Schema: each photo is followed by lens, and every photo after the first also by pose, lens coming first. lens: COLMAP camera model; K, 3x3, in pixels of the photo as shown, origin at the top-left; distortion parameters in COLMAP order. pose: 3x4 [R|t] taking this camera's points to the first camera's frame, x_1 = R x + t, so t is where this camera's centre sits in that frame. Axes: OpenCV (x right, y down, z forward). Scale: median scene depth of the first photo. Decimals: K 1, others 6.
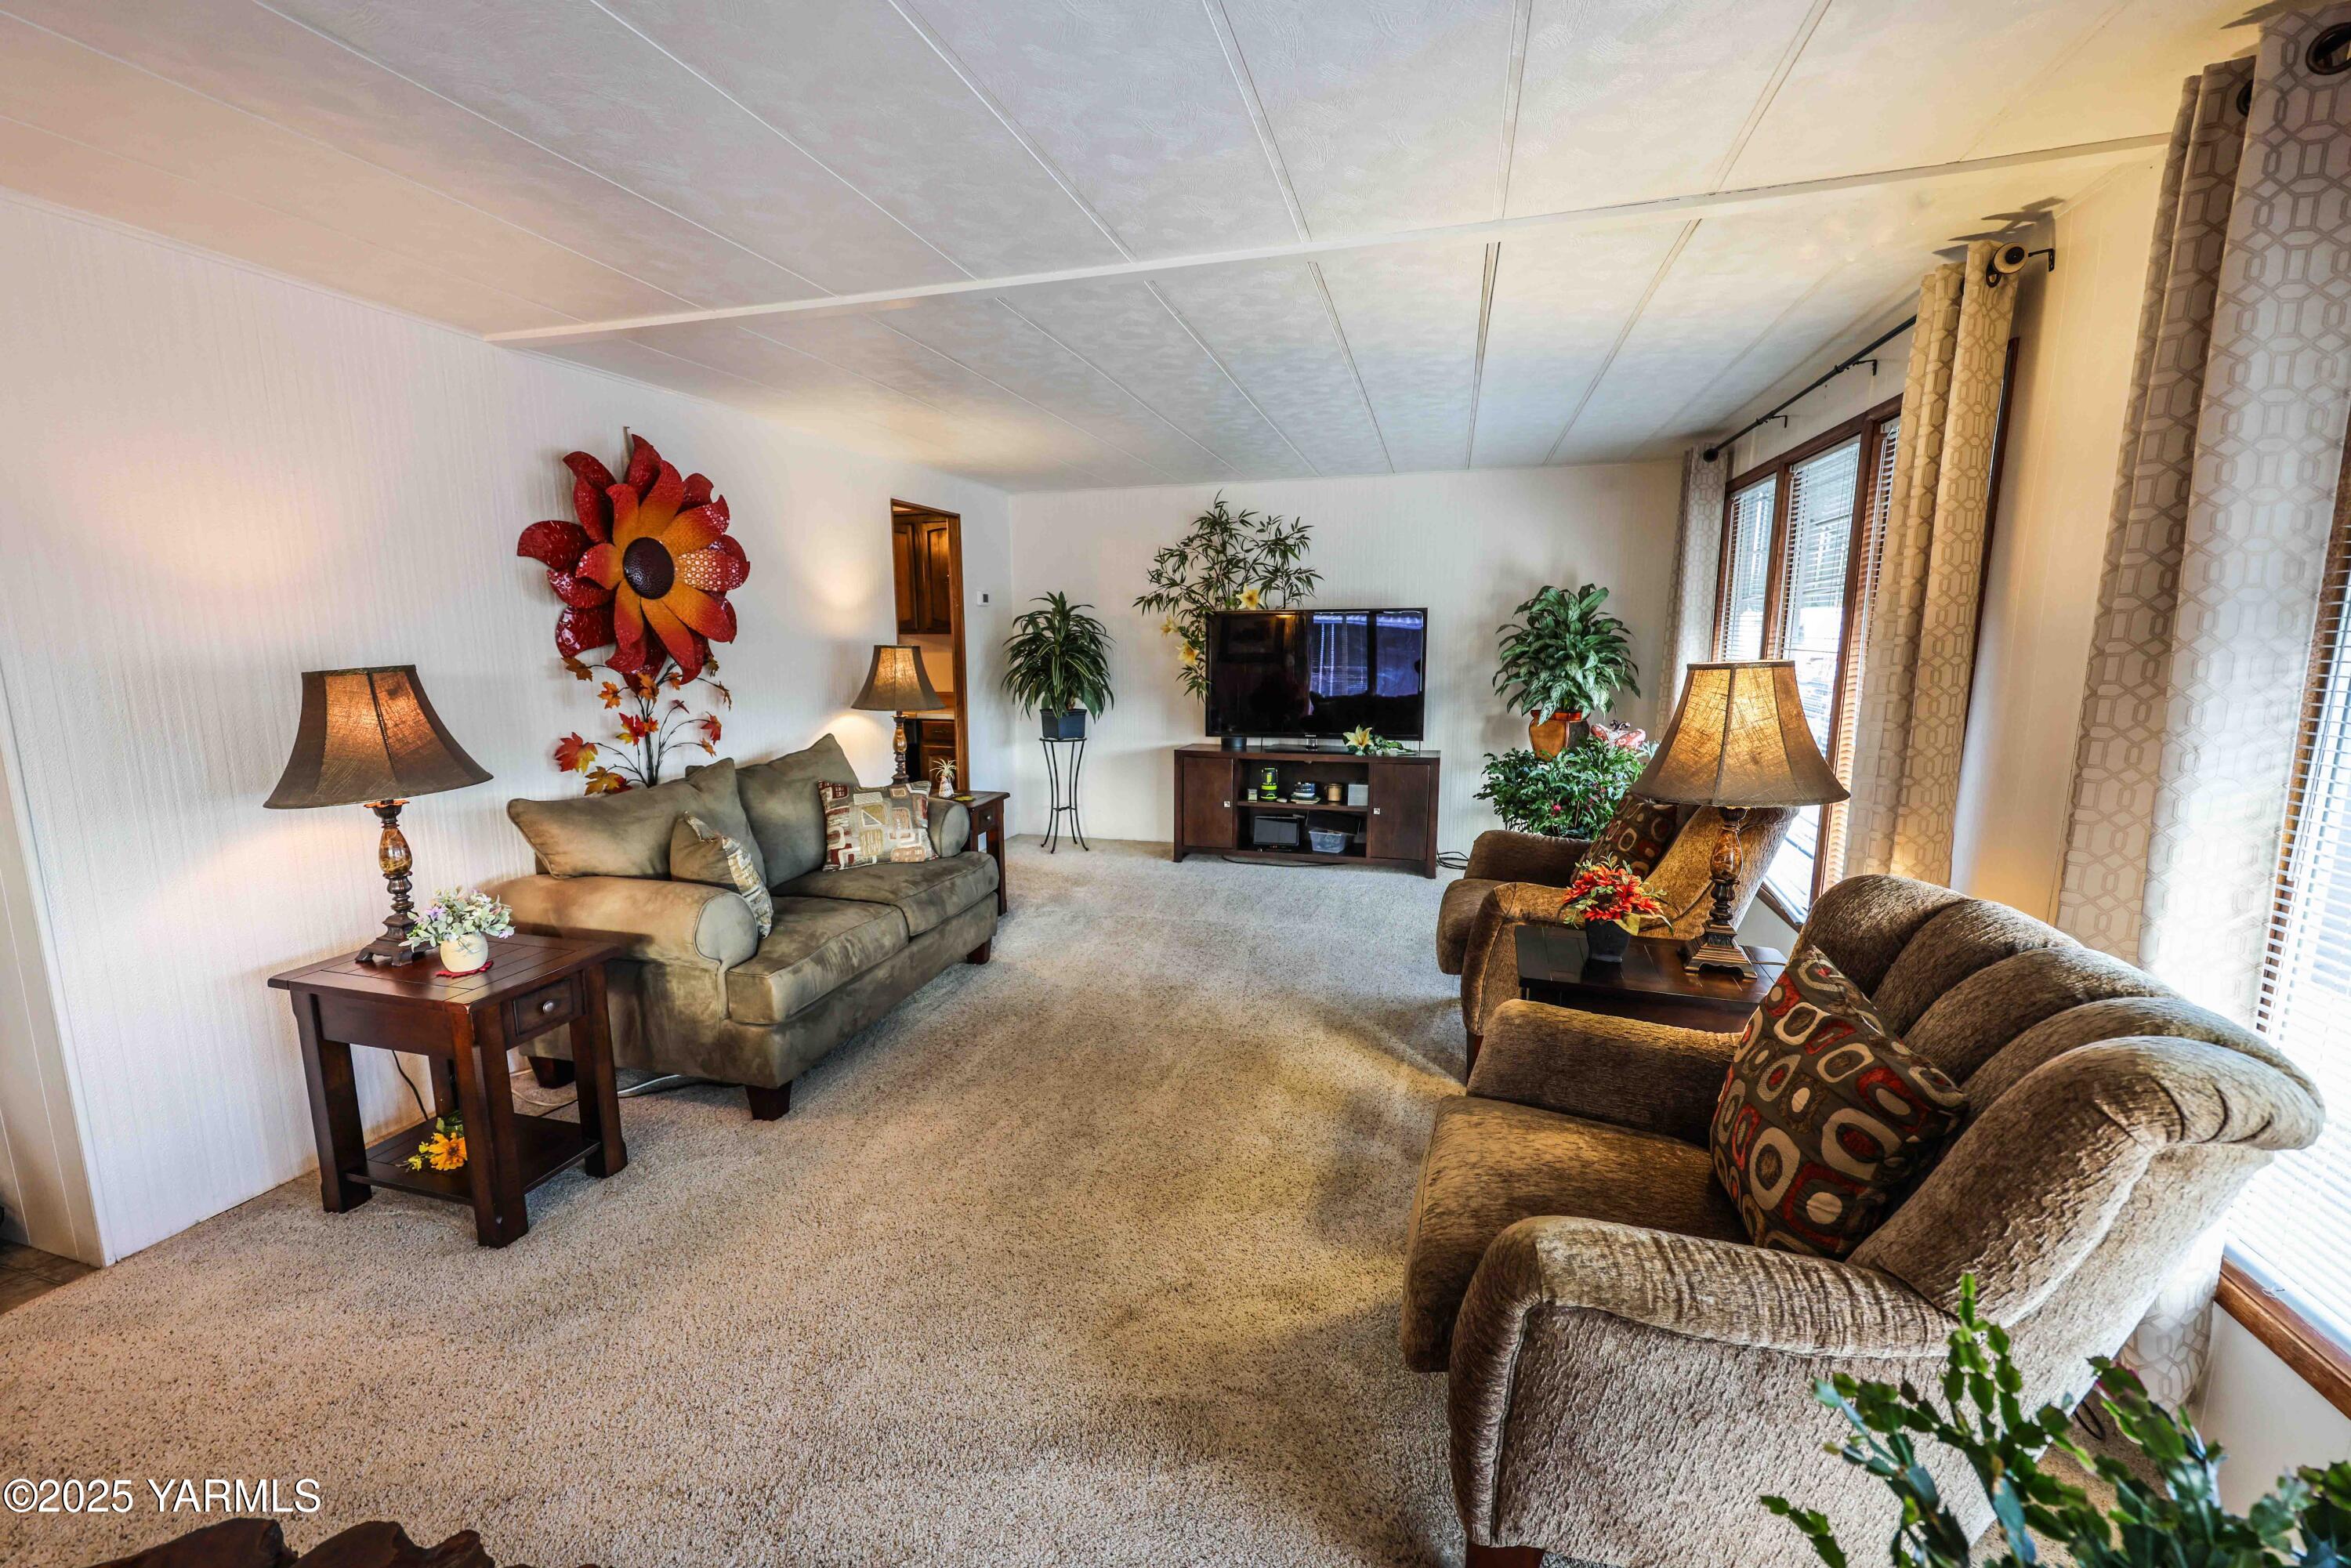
lens RADIAL K [[953.5, 0, 1174.6], [0, 953.5, 784.7], [0, 0, 1]] dist [0.001969, -0.001048]
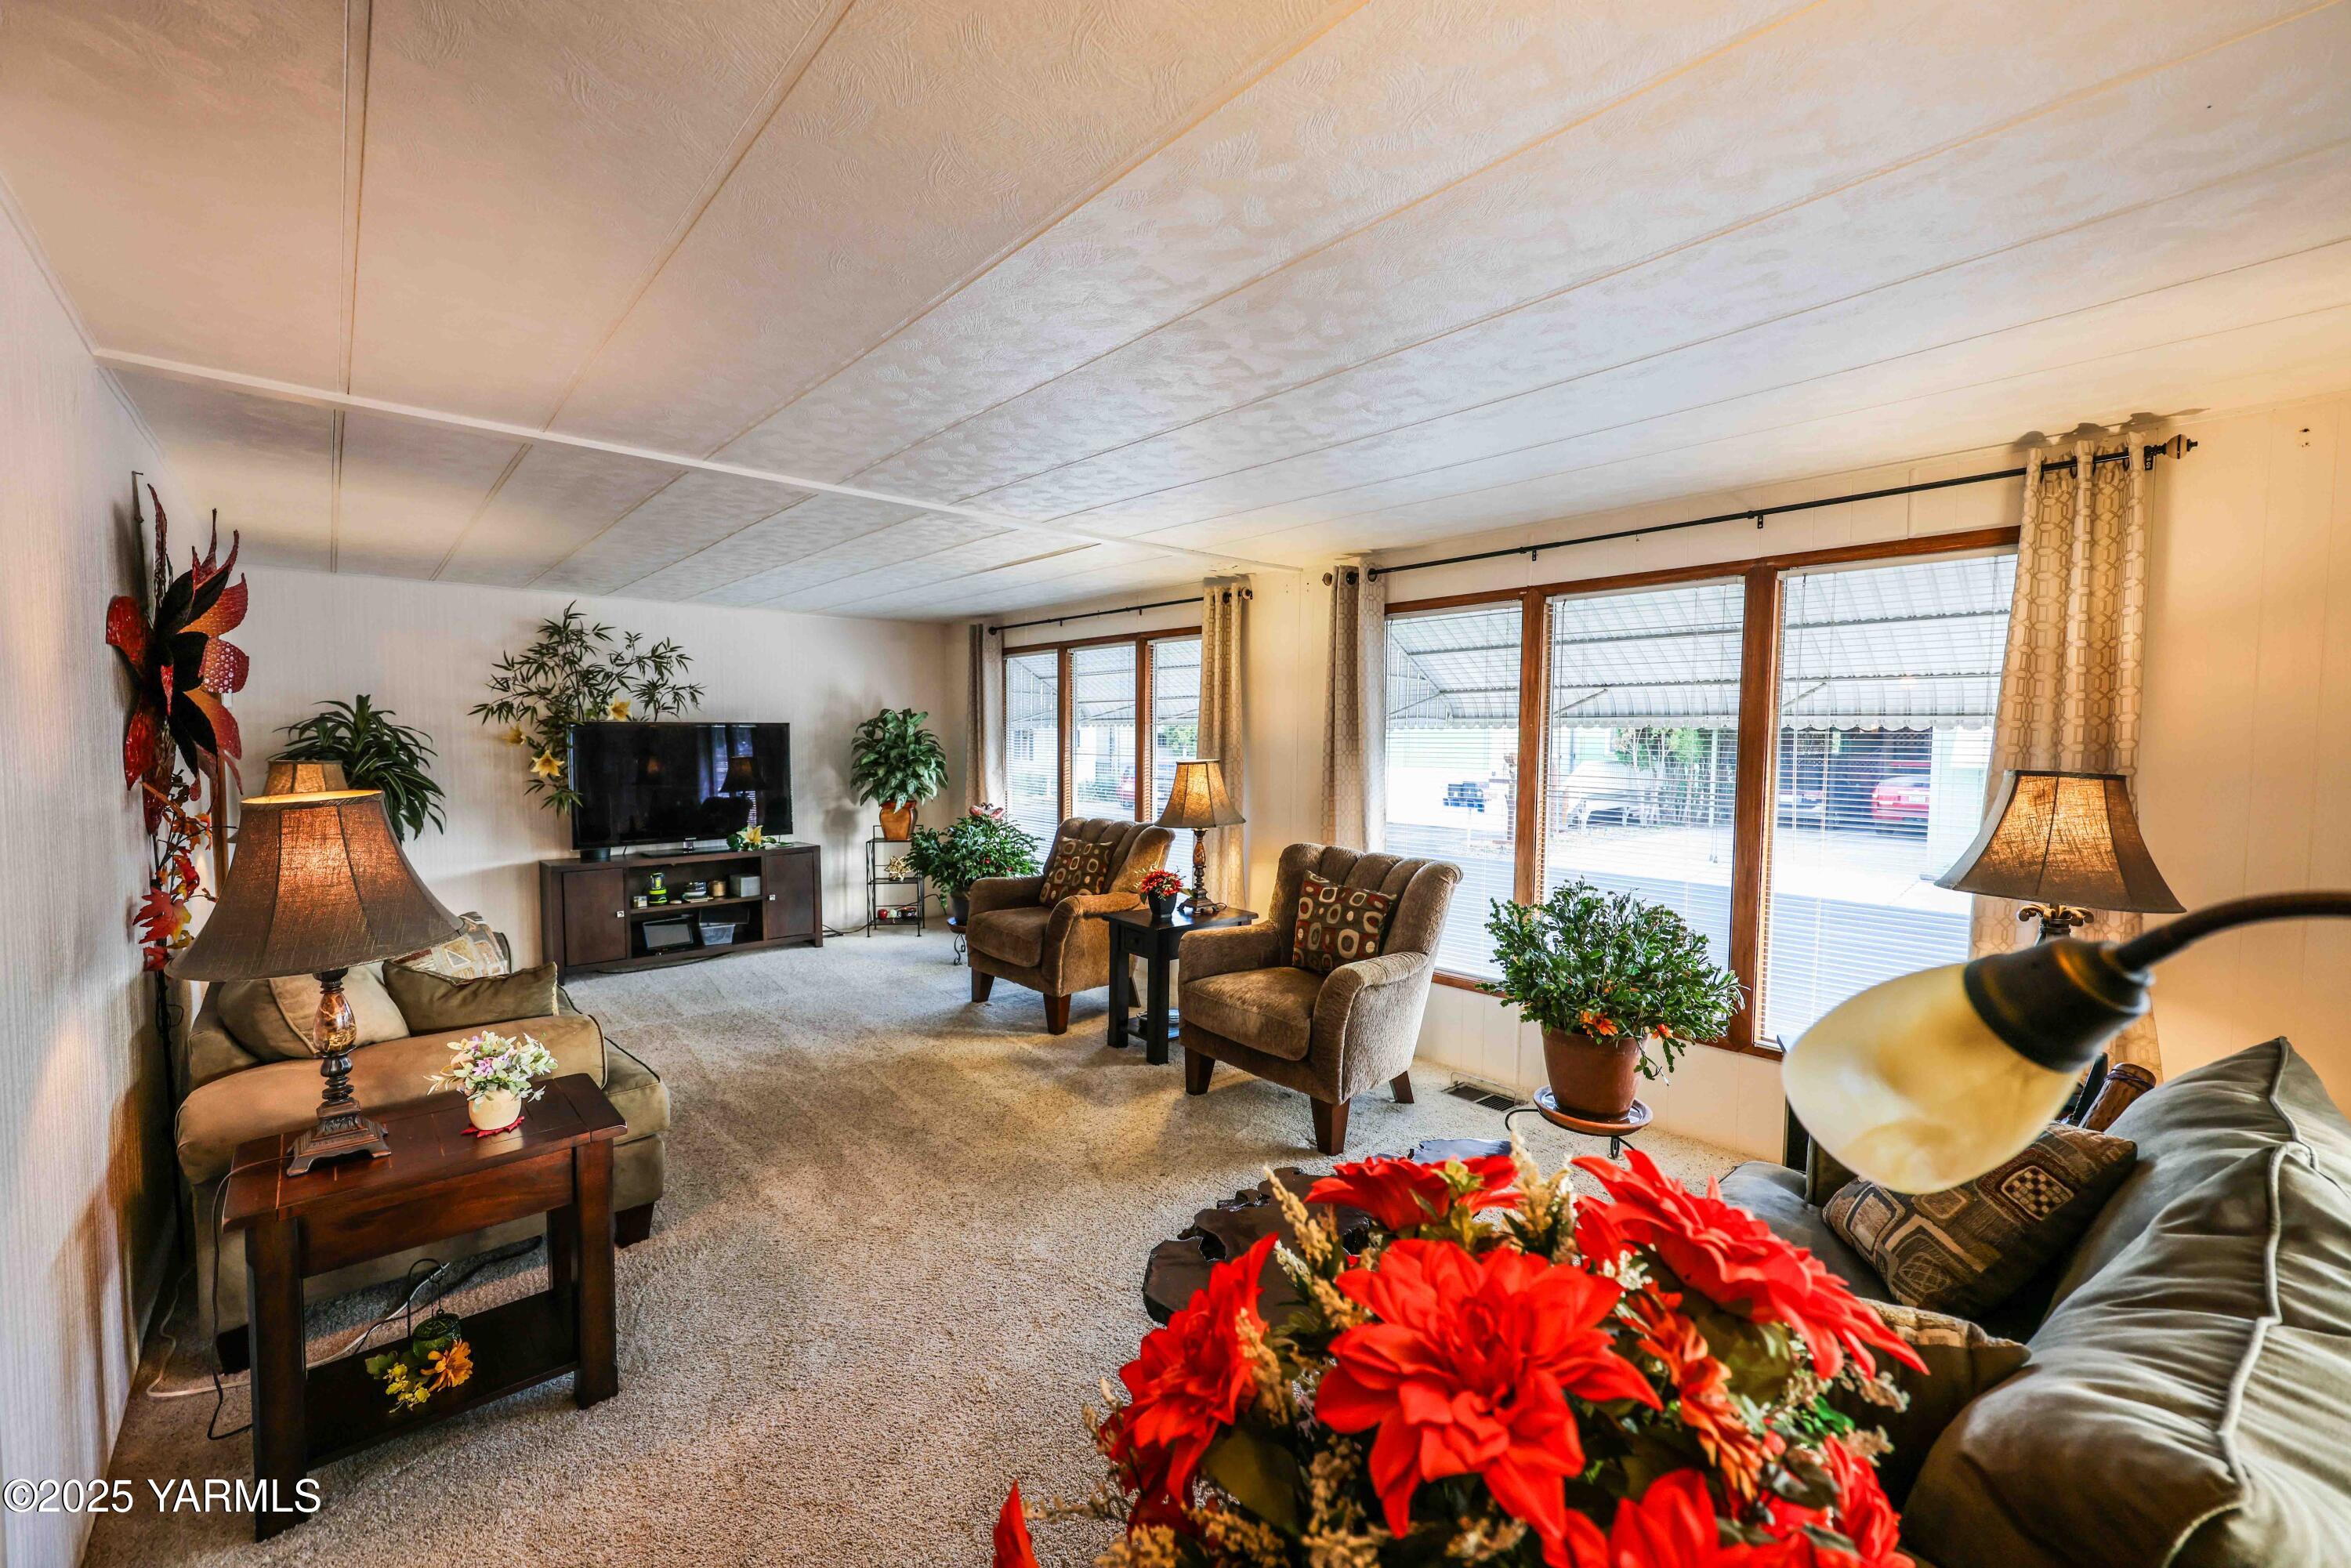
lens RADIAL K [[953.5, 0, 1180.4], [0, 953.5, 782.4], [0, 0, 1]] dist [0.001969, -0.001048]
pose [[0.508289, -0.028782, 0.860705, -0.507075], [0.122583, 0.991683, -0.039229, -0.004569], [-0.852418, 0.125447, 0.507590, -0.015168]]
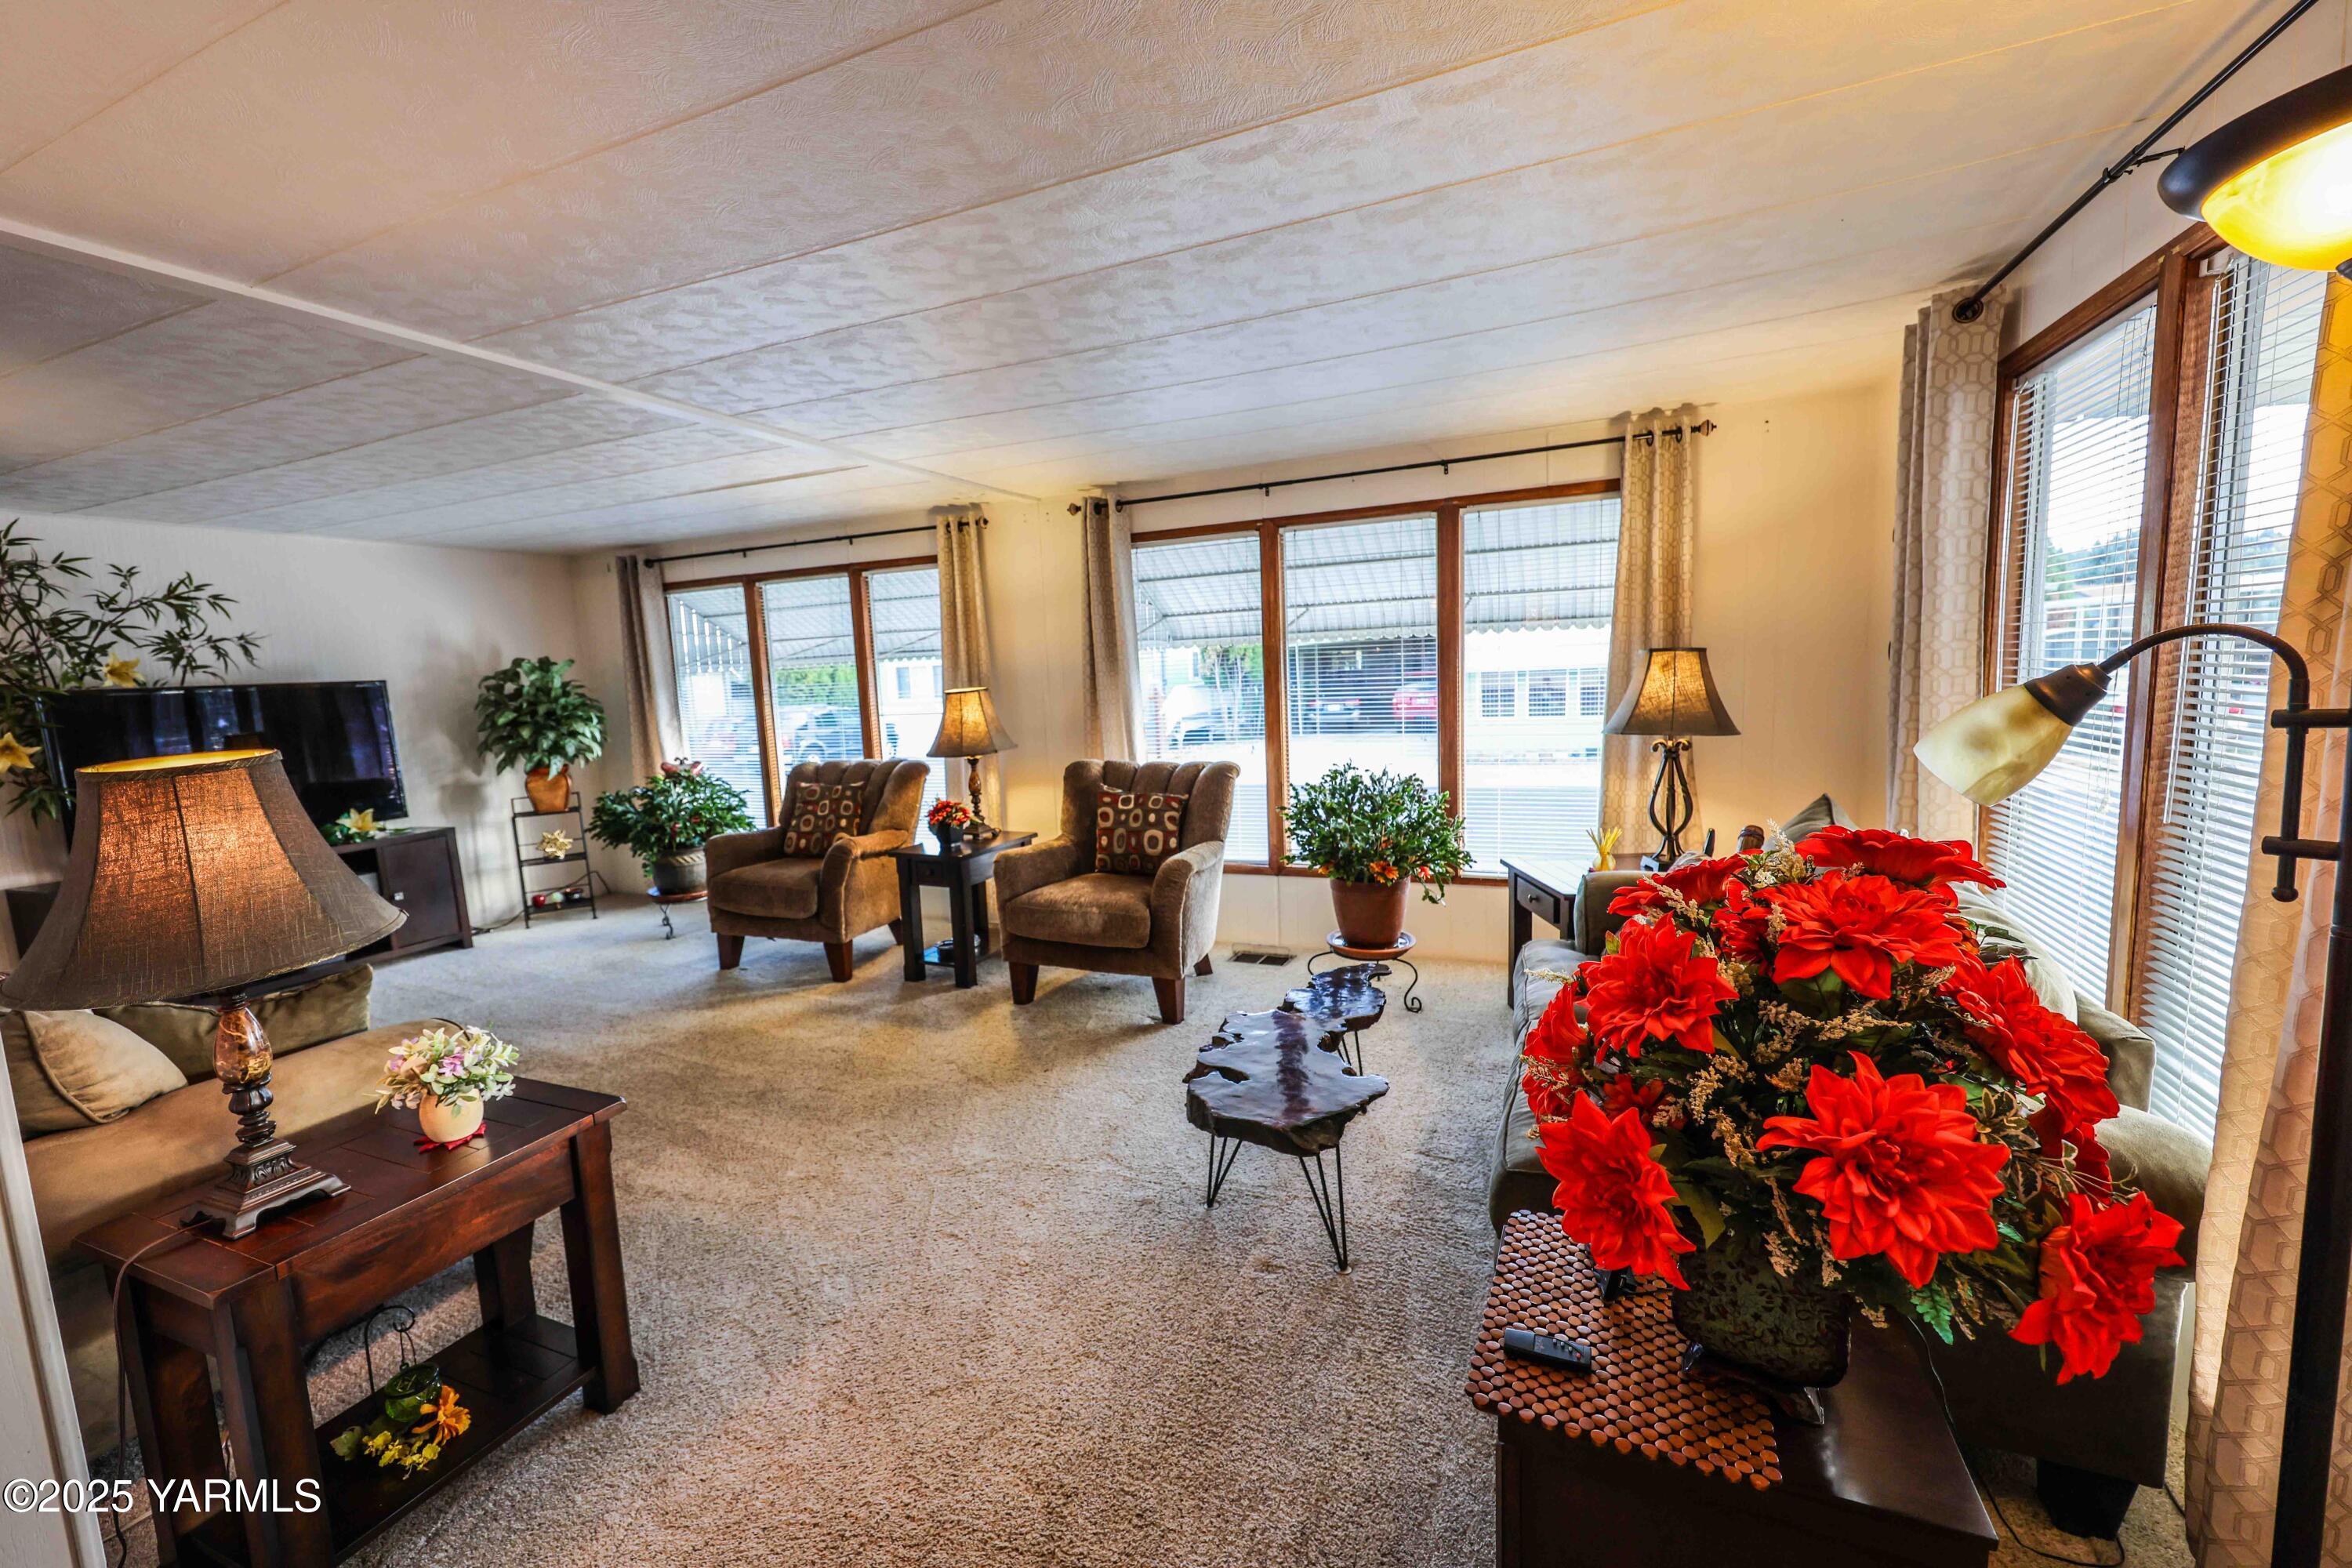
lens RADIAL K [[953.9, 0, 1182.2], [0, 953.9, 780.7], [0, 0, 1]] dist [0.001969, -0.001048]
pose [[0.092471, -0.111778, 0.989421, -0.606837], [0.199588, 0.975593, 0.091562, -0.014993], [-0.975507, 0.189010, 0.112523, 0.130395]]
